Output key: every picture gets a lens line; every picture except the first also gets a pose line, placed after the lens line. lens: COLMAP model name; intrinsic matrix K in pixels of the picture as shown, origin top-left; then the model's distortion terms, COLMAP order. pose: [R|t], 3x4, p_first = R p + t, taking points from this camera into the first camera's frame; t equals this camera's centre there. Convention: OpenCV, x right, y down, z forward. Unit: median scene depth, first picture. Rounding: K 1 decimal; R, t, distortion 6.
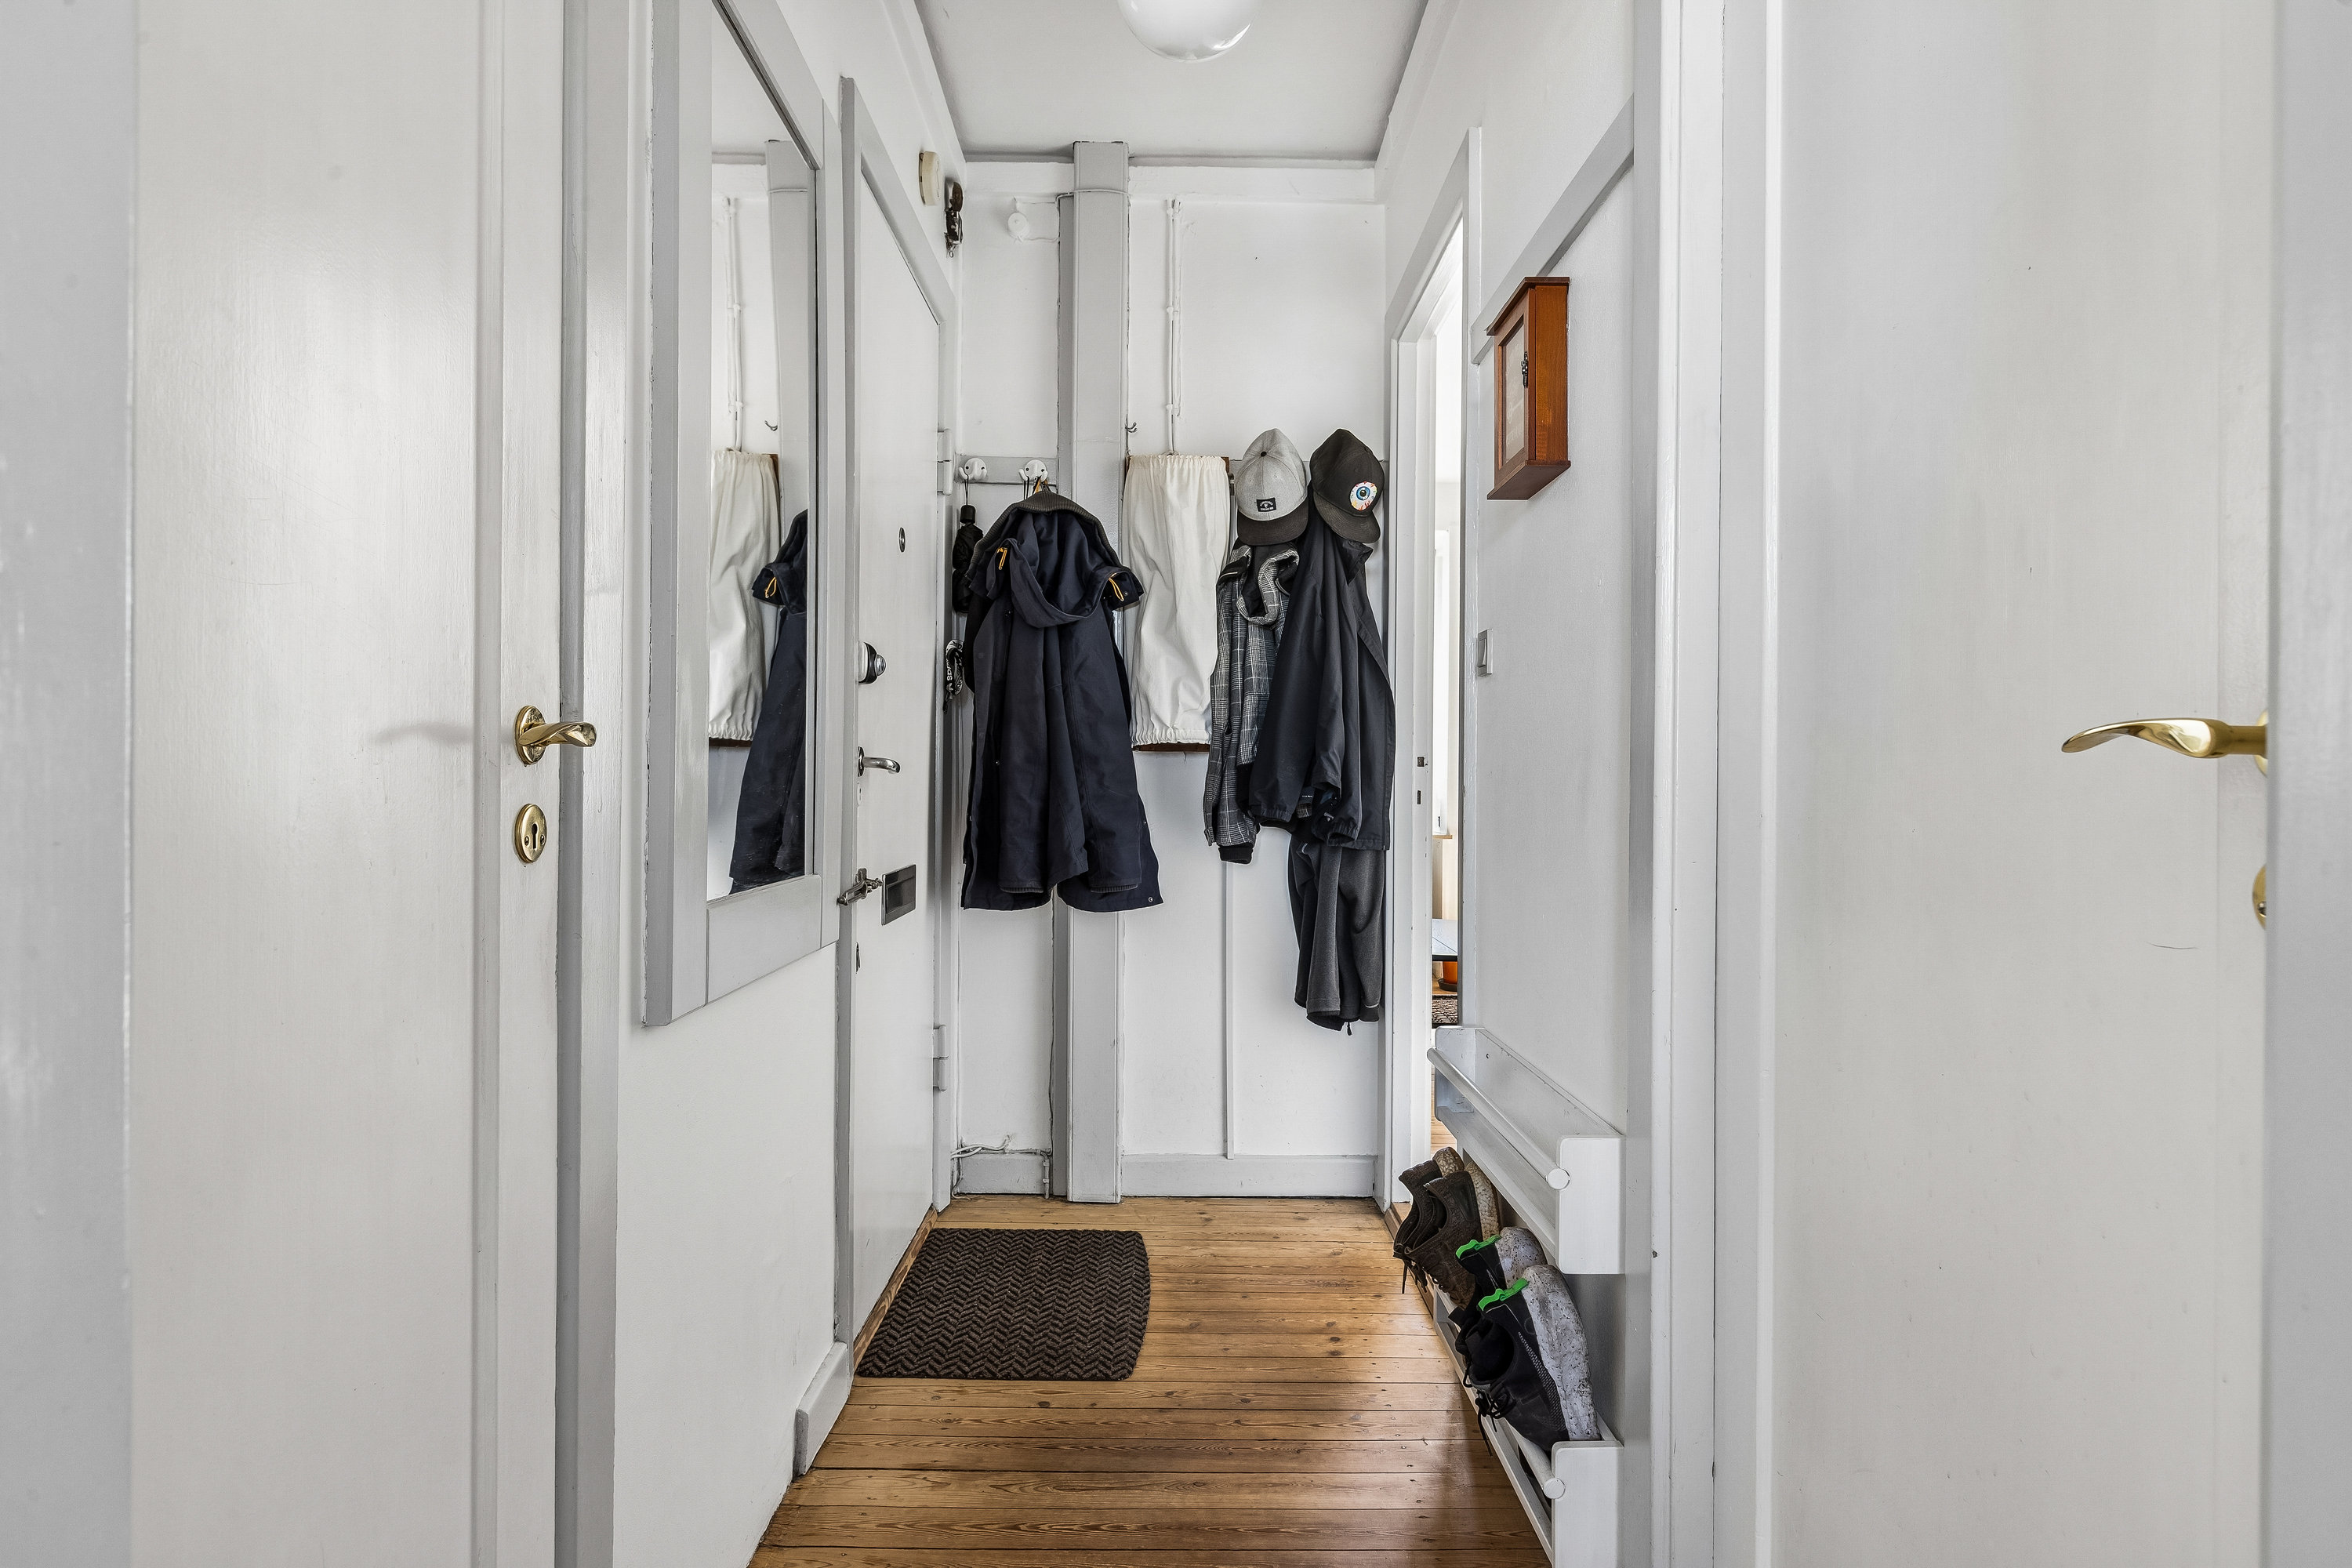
lens RADIAL K [[1426.8, 0, 1176.0], [0, 1426.8, 784.0], [0, 0, 1]] dist [-0.001417, -0.000108]
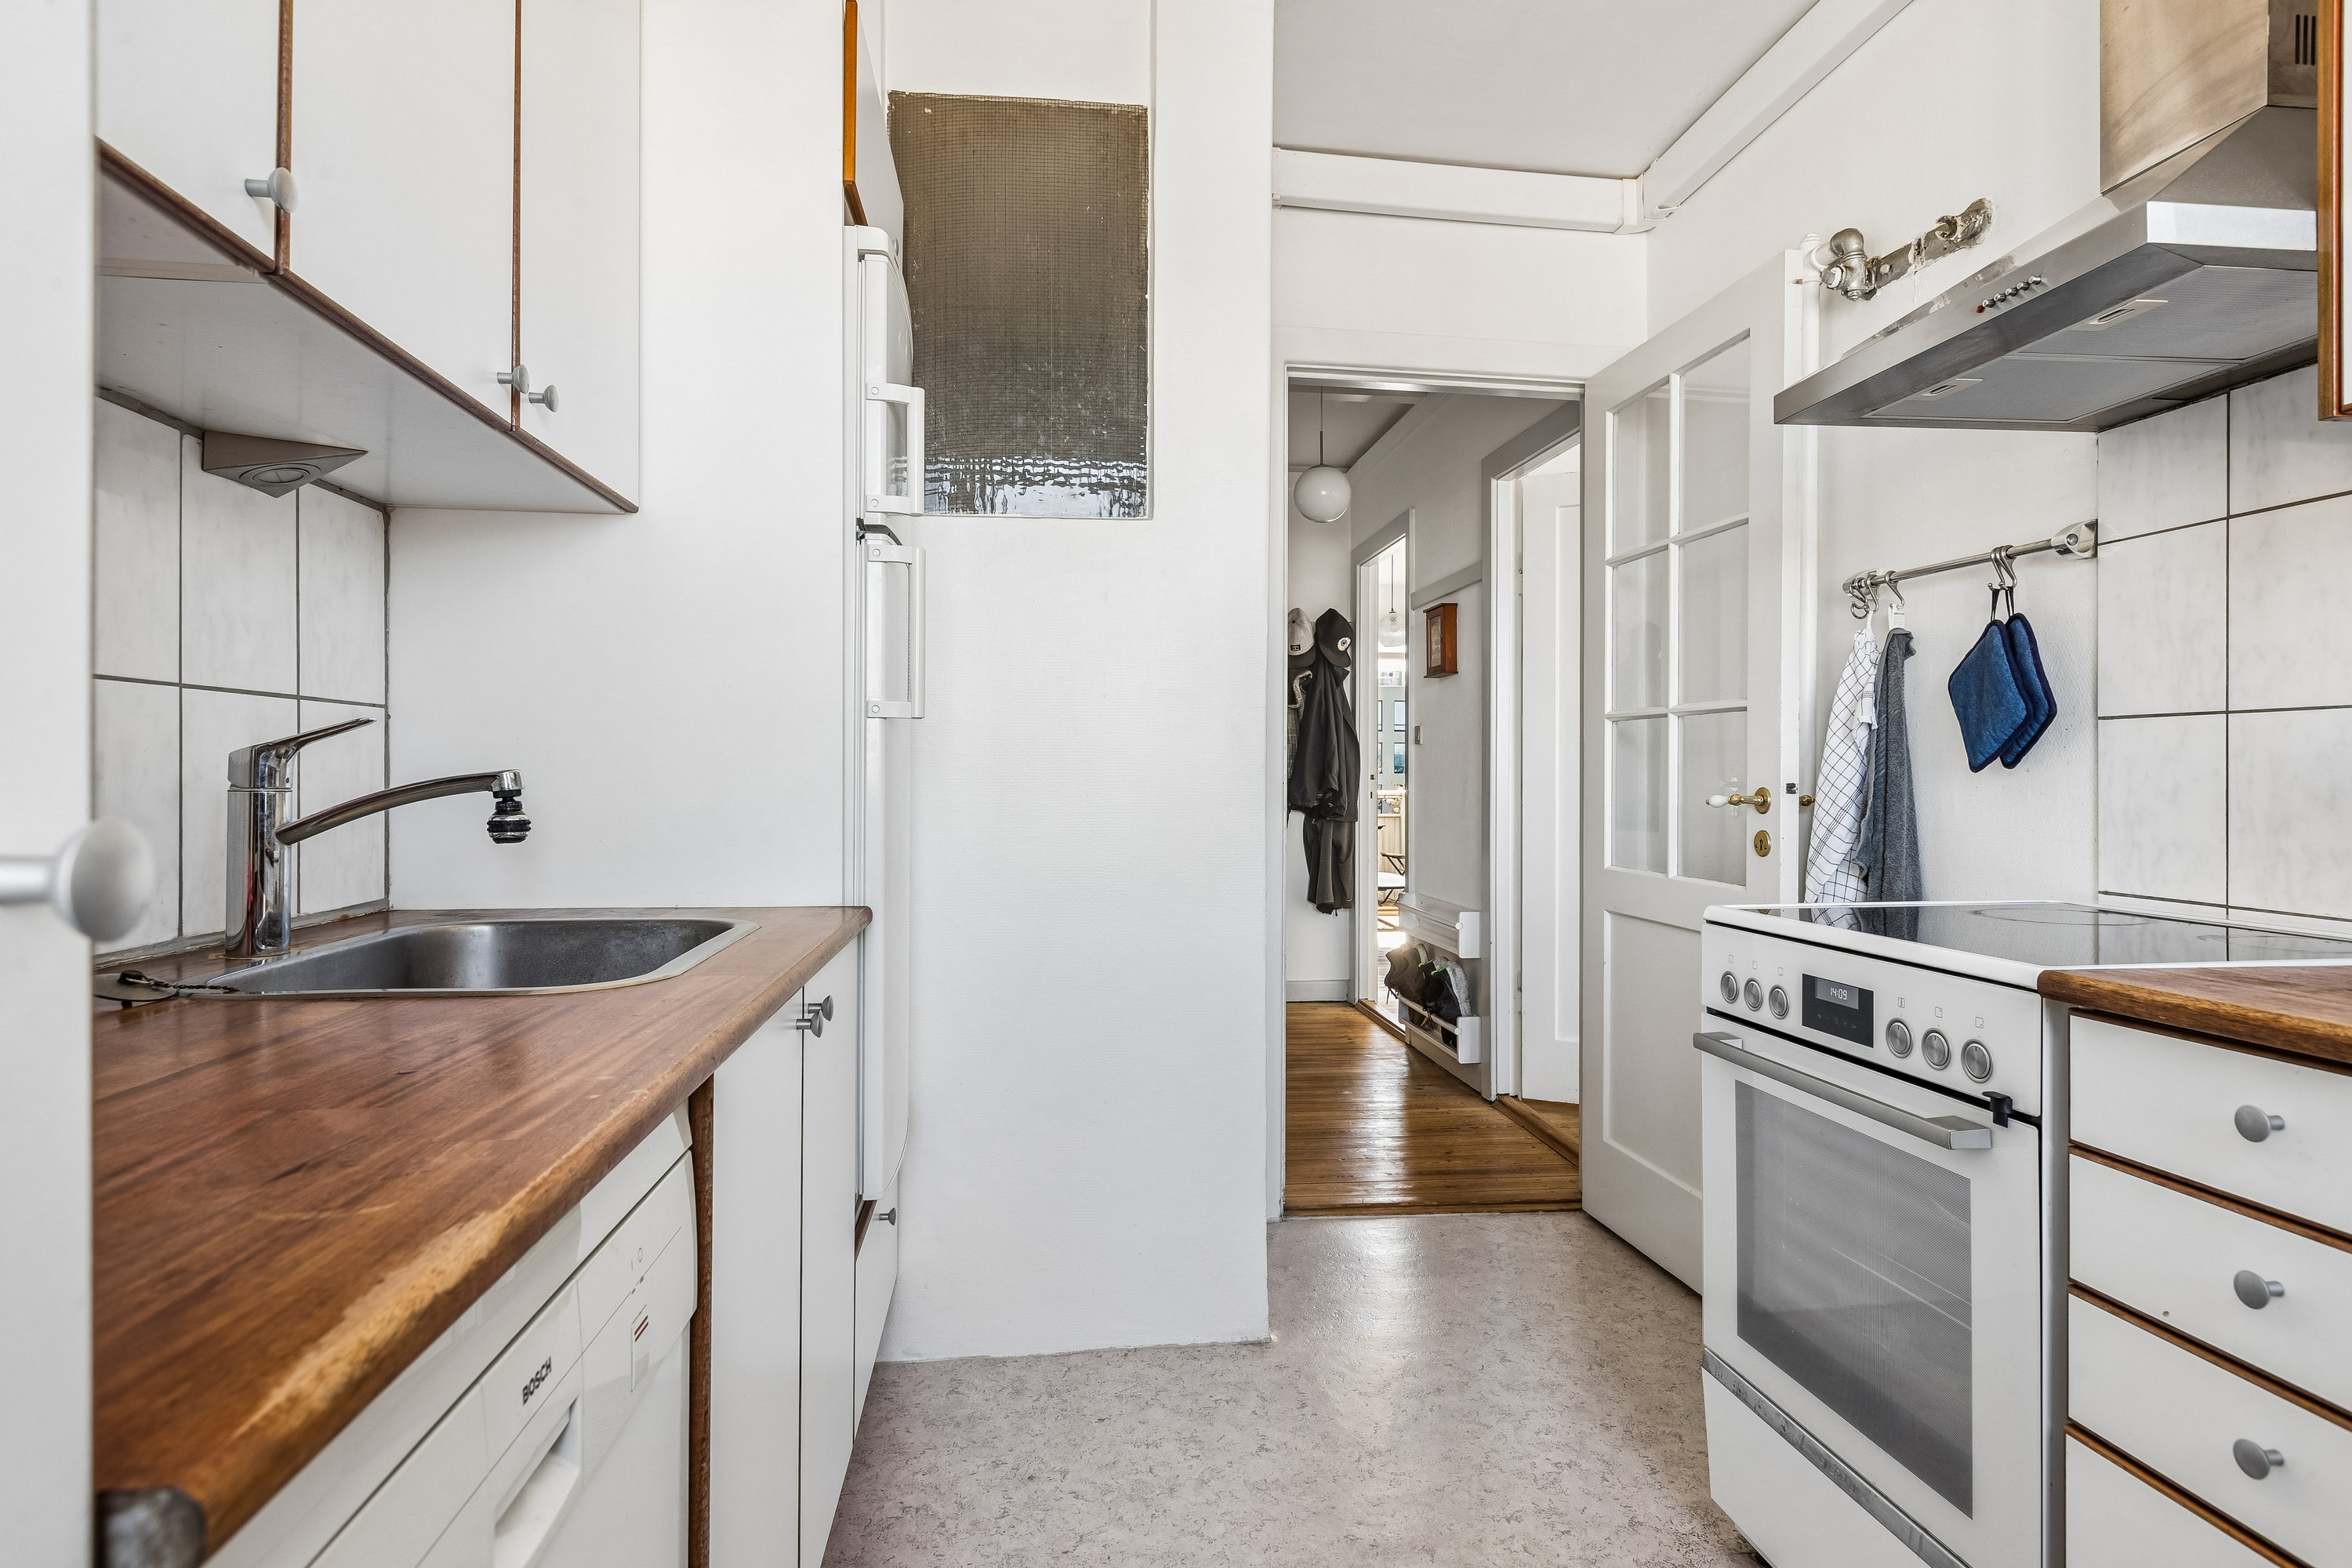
lens RADIAL K [[1356.3, 0, 1176.0], [0, 1356.3, 784.0], [0, 0, 1]] dist [0.000501, 0.000006]
pose [[0.994493, -0.006768, 0.104581, -0.302381], [0.006308, 0.999969, 0.004727, -0.016996], [-0.104610, -0.004041, 0.994505, -0.863347]]
